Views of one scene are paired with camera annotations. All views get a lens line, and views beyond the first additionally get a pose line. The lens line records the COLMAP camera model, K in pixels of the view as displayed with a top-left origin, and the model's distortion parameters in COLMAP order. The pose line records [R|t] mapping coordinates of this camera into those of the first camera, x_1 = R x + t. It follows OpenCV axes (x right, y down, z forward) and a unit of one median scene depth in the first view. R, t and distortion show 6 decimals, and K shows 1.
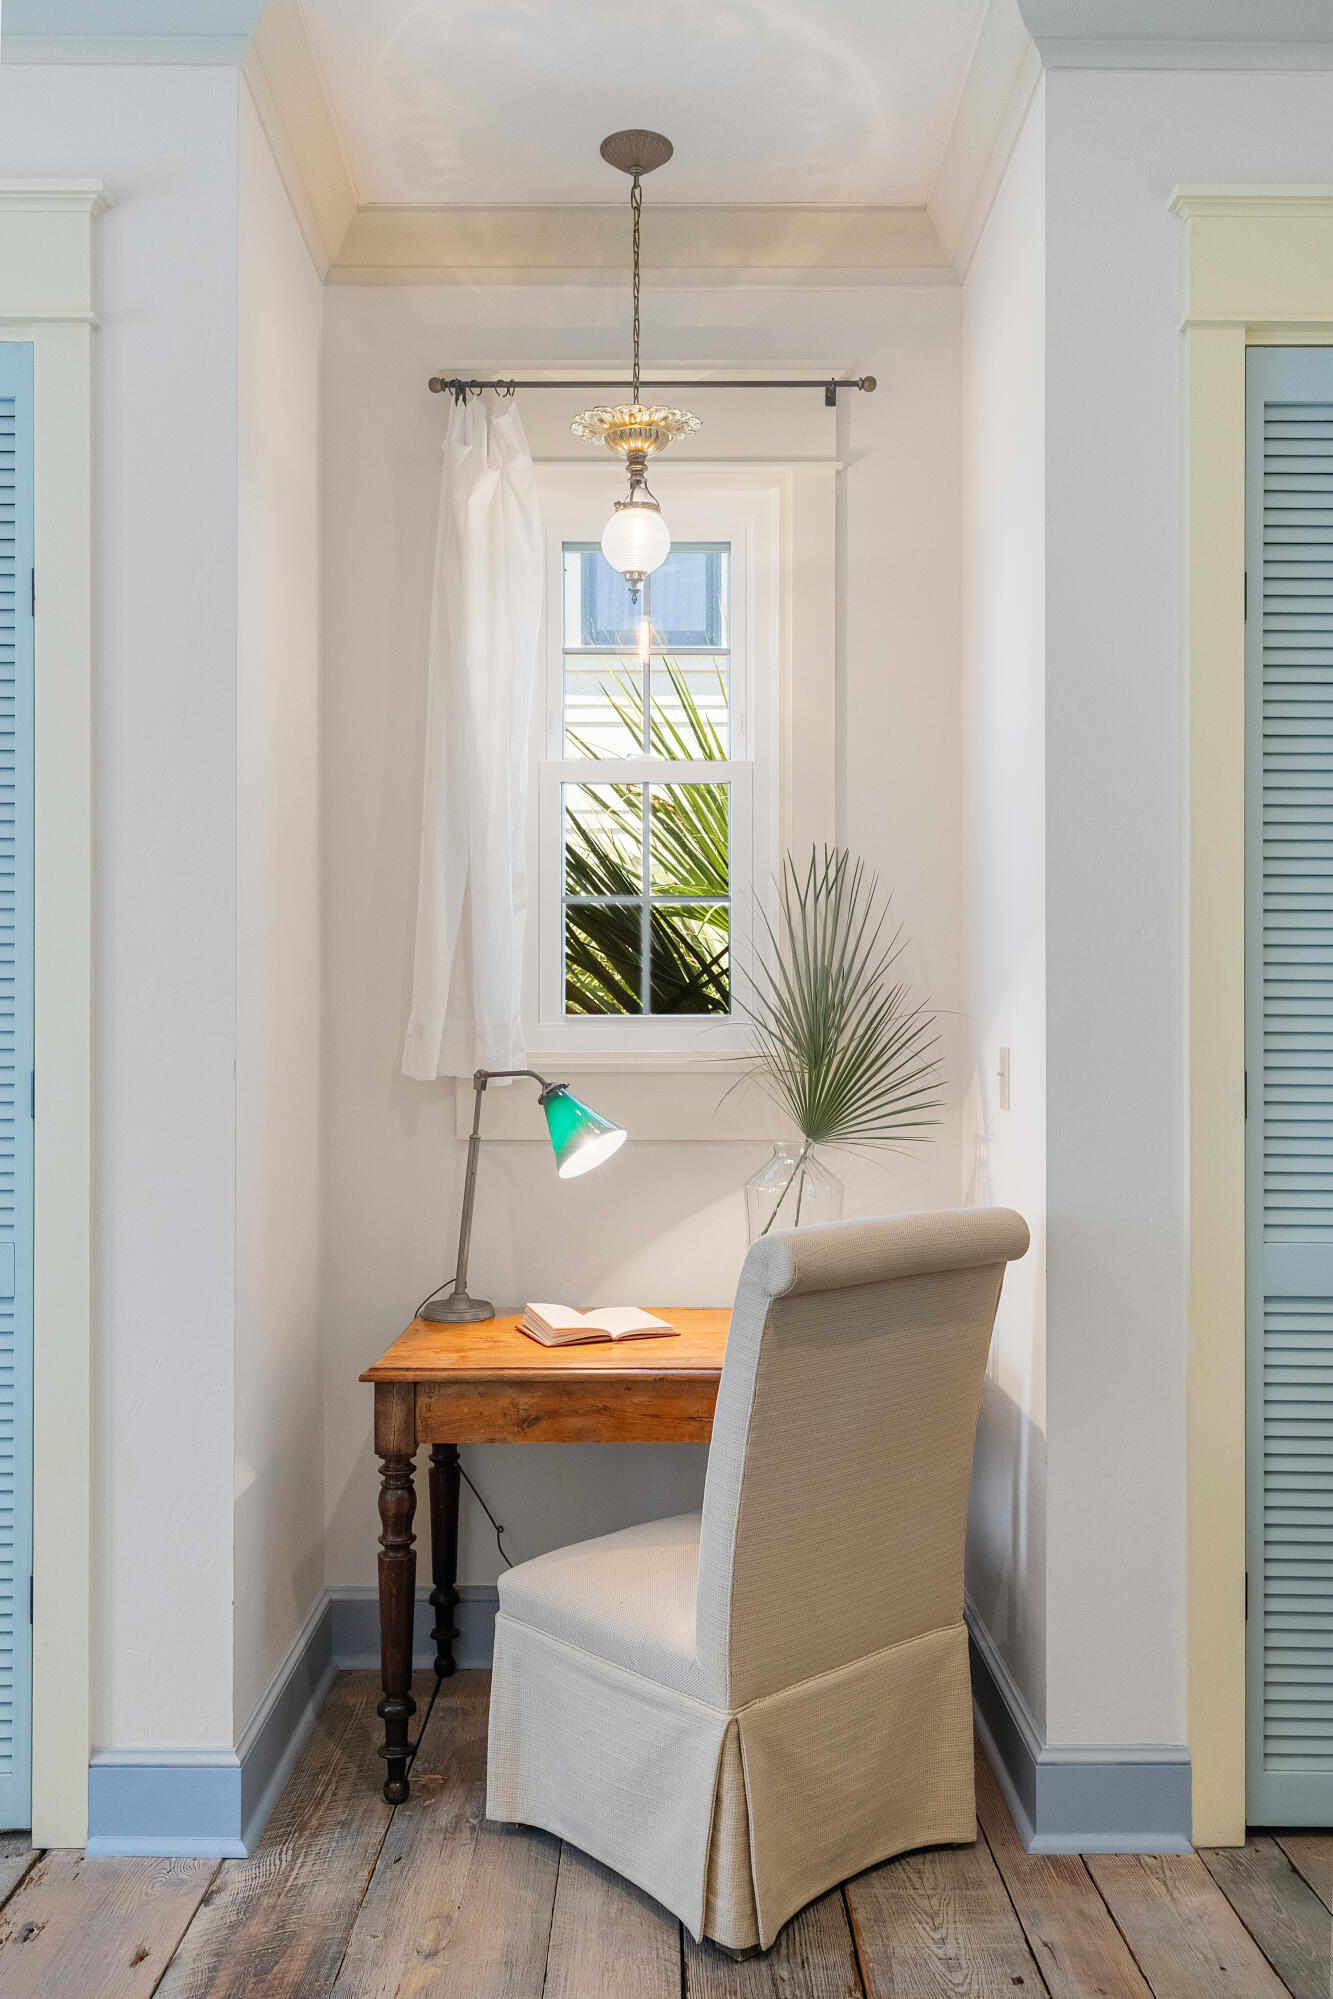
lens RADIAL K [[1643.8, 0, 665.0], [0, 1643.8, 1031.6], [0, 0, 1]] dist [0.004749, 0.000536]
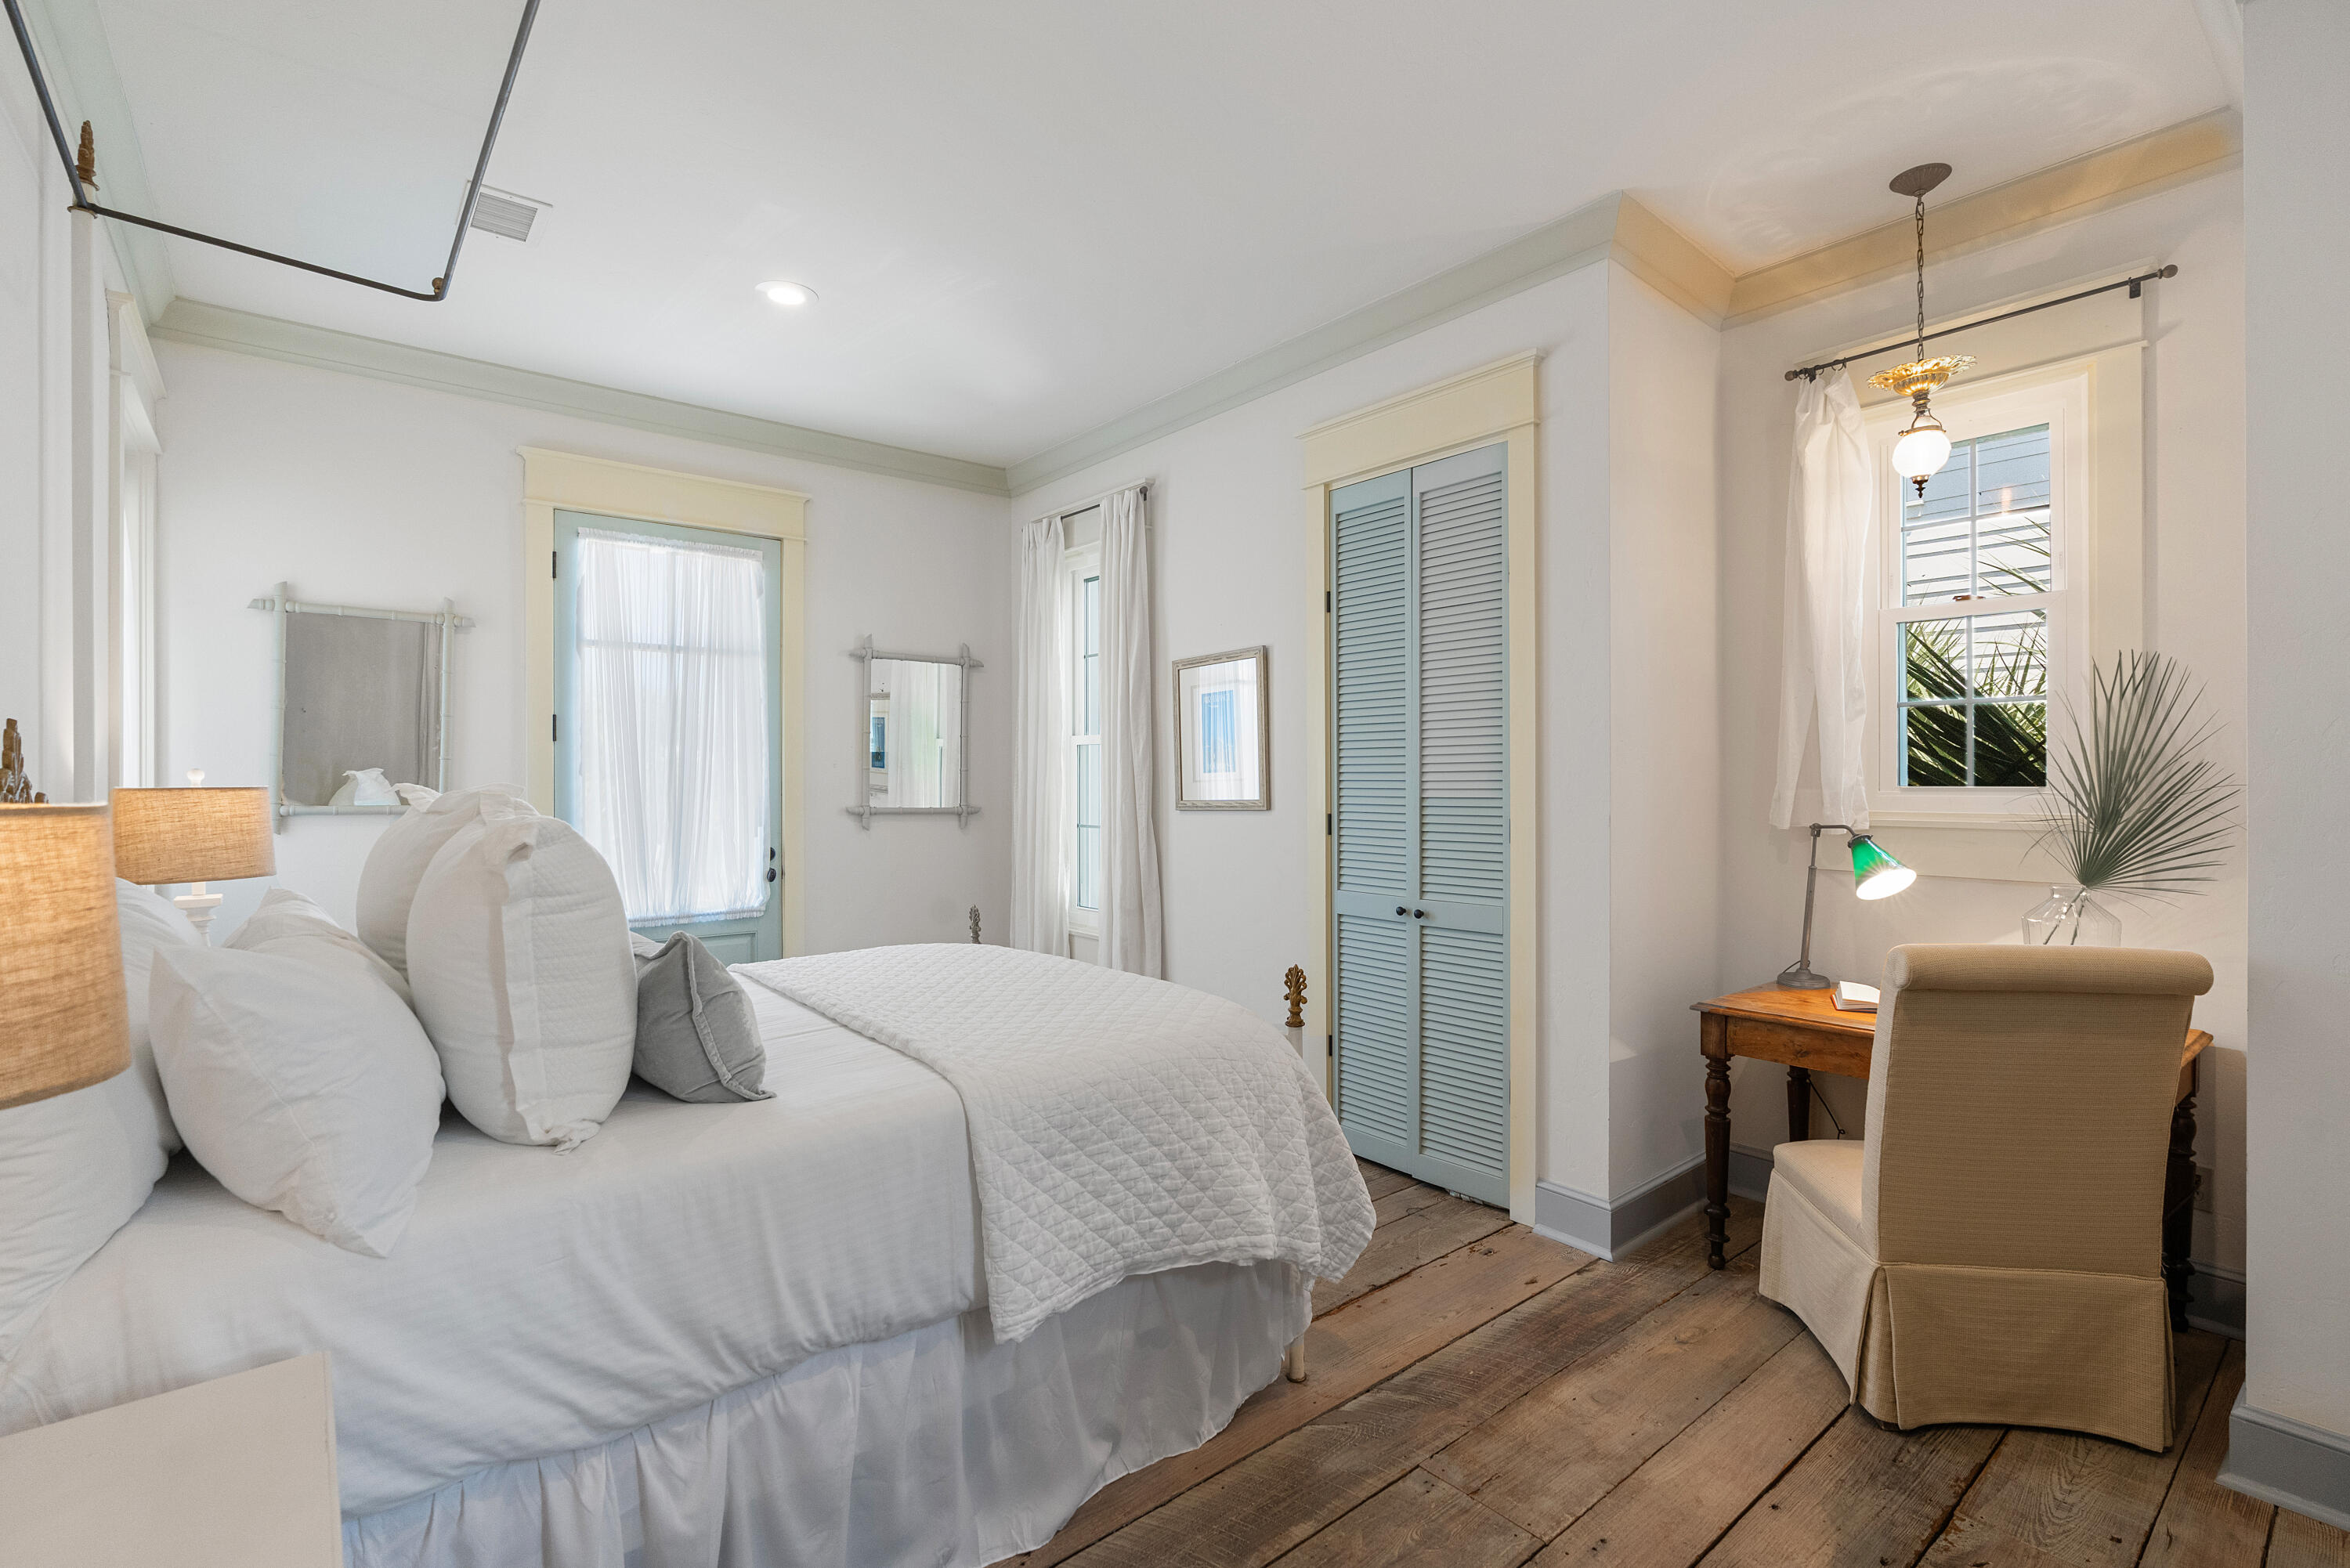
lens RADIAL K [[1058.0, 0, 1178.9], [0, 1058.0, 784.9], [0, 0, 1]] dist [-0.000550, 0.000689]
pose [[0.631873, 0.003165, -0.775066, 0.291603], [0.003820, 0.999967, 0.007198, -0.022720], [0.775063, -0.007509, 0.631840, -0.074508]]
